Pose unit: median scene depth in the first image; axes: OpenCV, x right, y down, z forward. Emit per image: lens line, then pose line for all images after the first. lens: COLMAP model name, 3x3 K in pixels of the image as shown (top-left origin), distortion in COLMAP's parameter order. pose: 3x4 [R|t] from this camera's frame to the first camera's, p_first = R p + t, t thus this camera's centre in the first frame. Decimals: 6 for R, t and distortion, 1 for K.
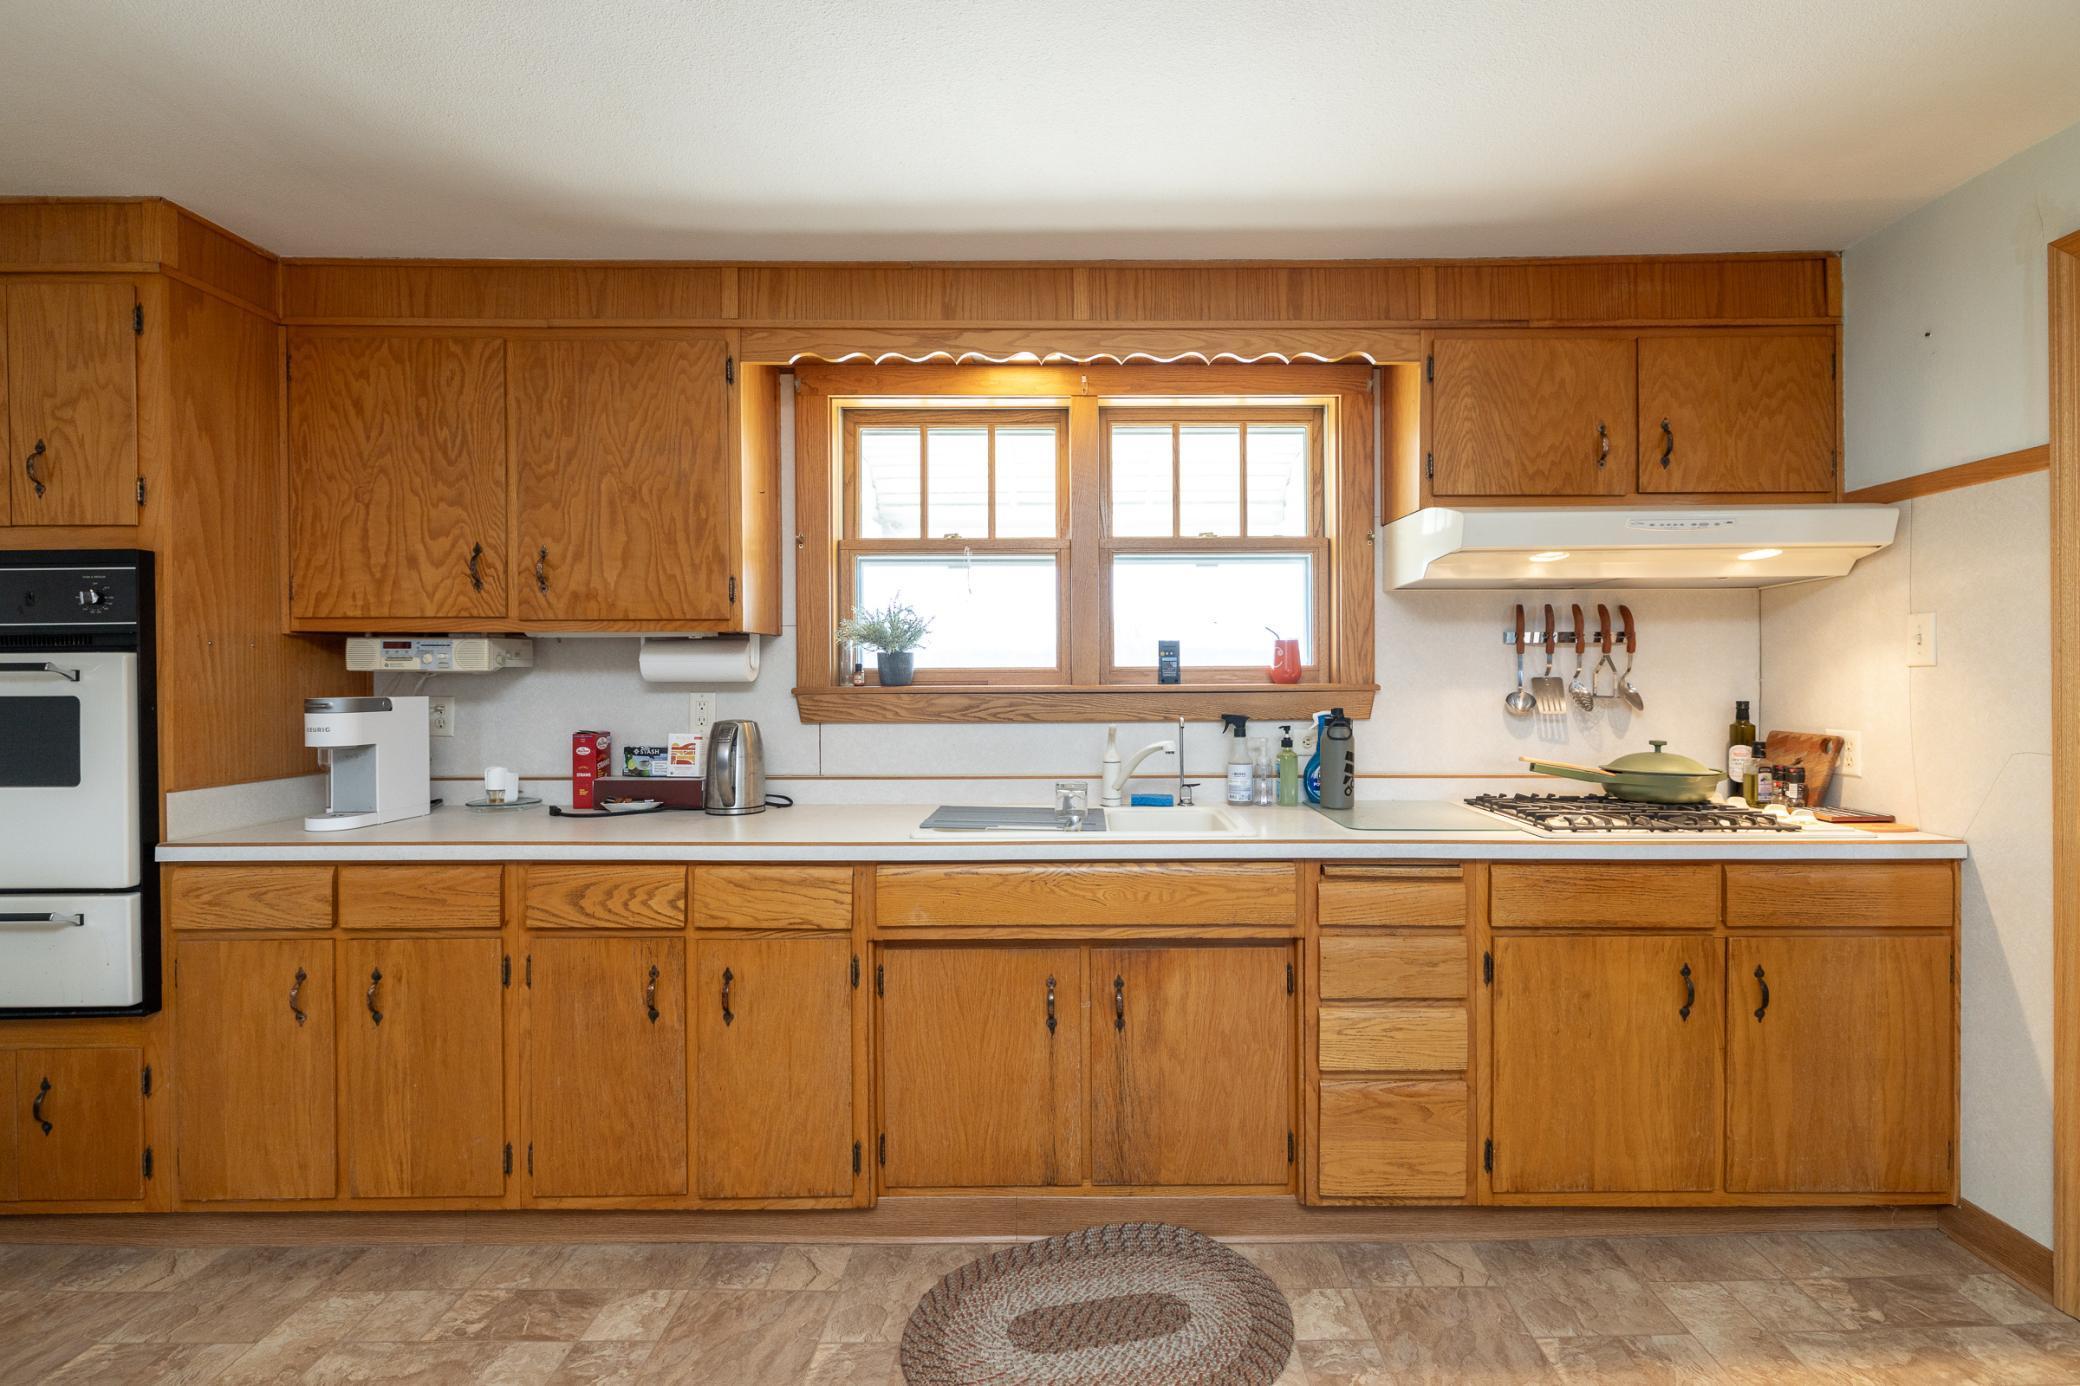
lens RADIAL K [[969.2, 0, 1042.9], [0, 969.2, 678.5], [0, 0, 1]] dist [-0.002254, -0.000031]
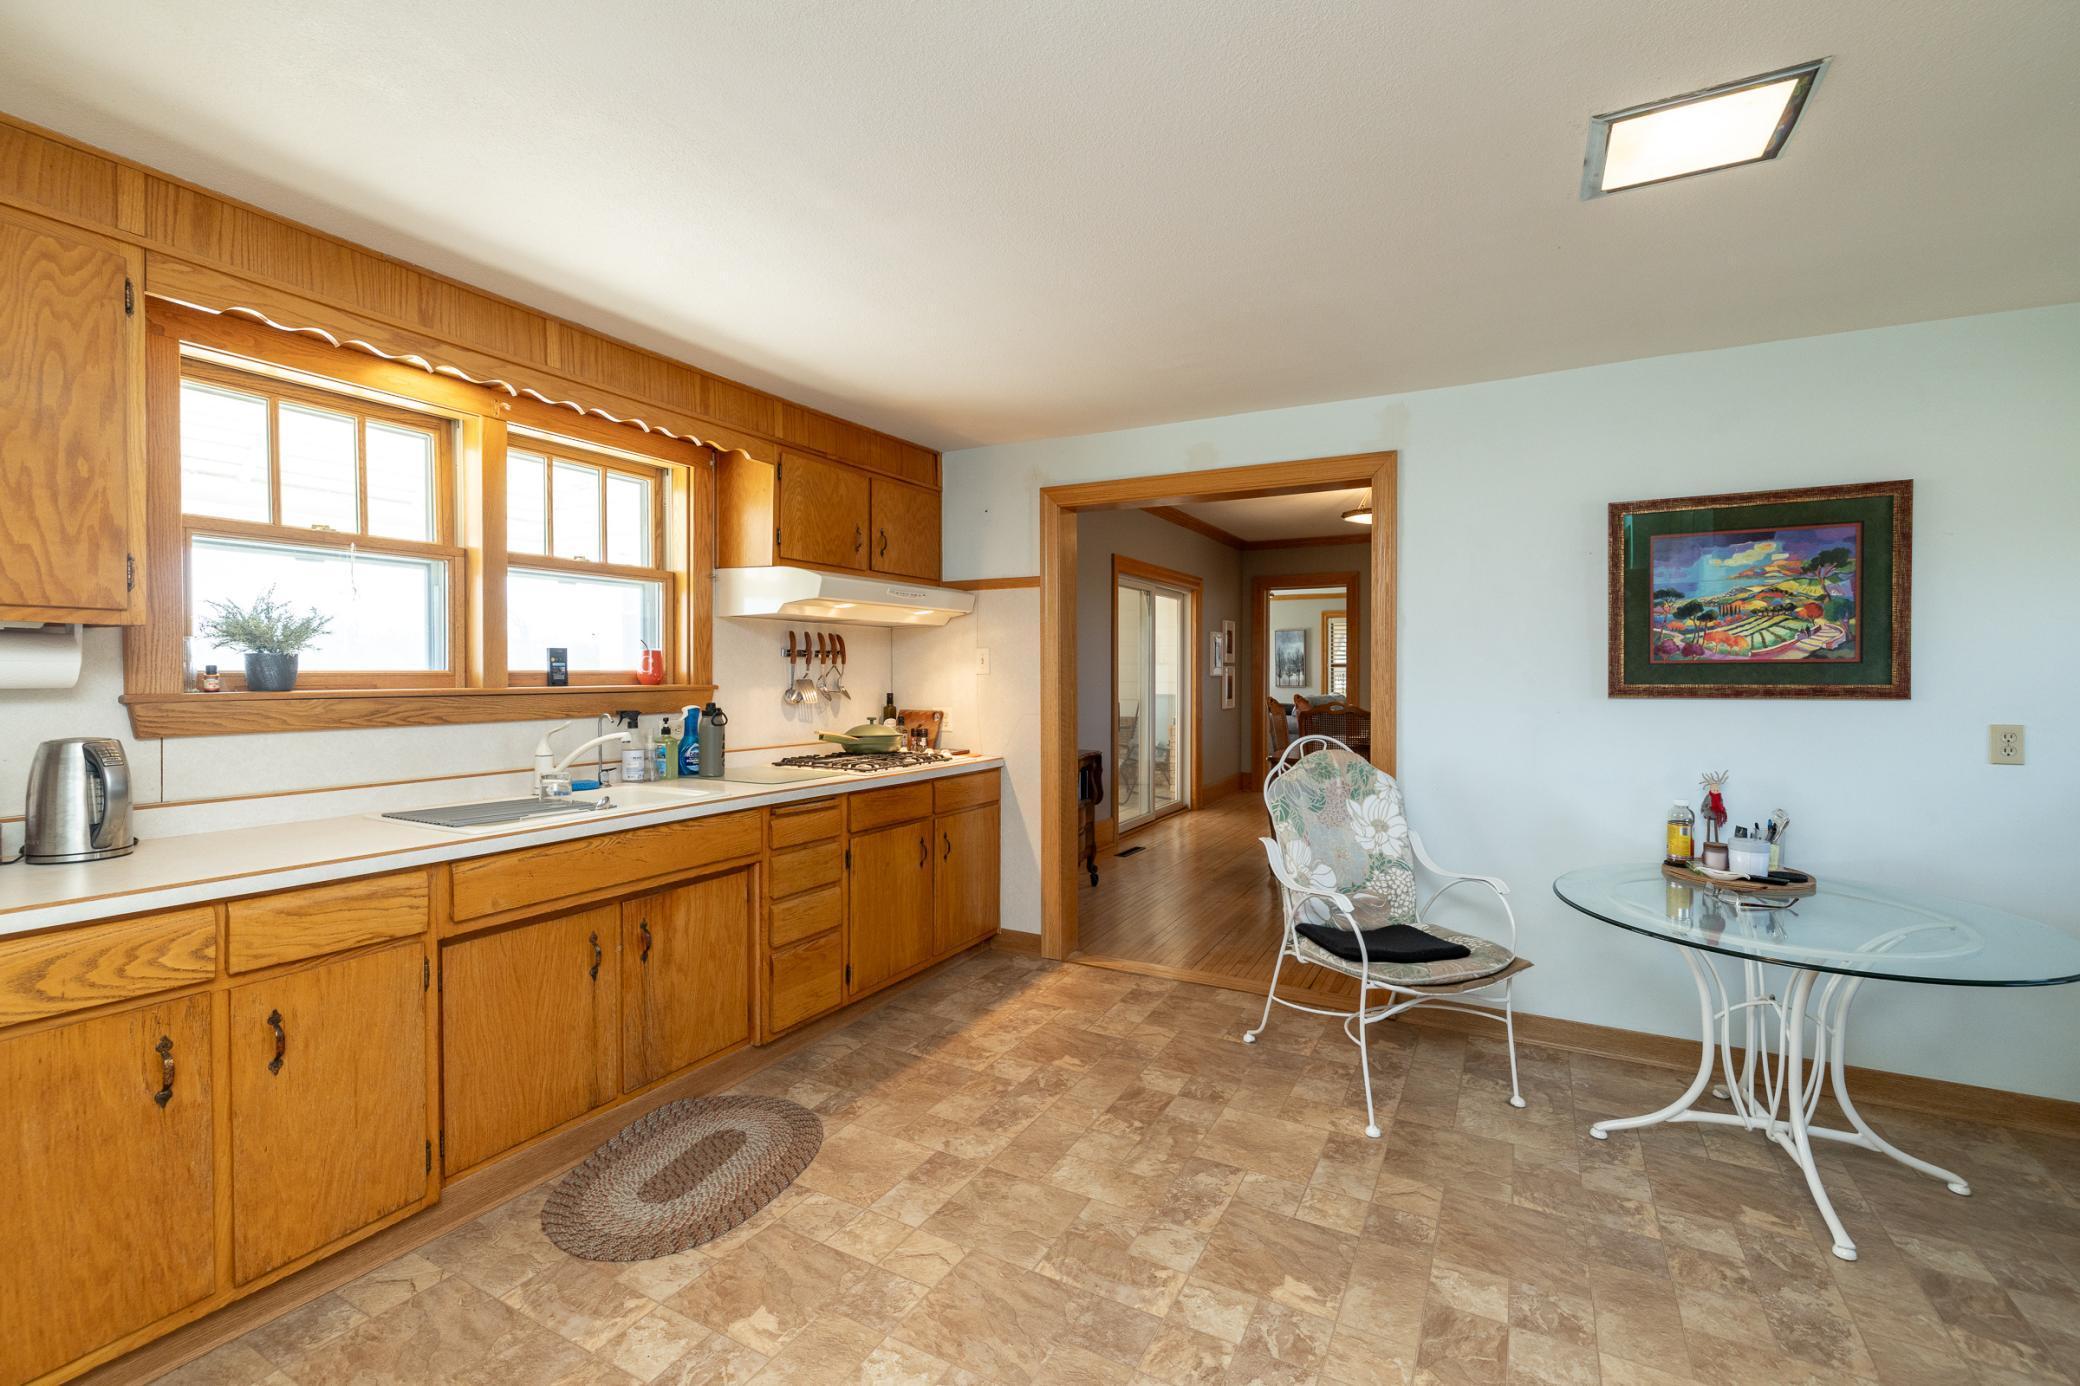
lens RADIAL K [[925.6, 0, 1039.8], [0, 925.6, 674.5], [0, 0, 1]] dist [-0.001115, -0.000009]
pose [[0.473011, 0.001885, 0.881054, -0.664395], [-0.000774, 0.999998, -0.001724, -0.007689], [-0.881056, 0.000134, 0.473012, -0.018398]]
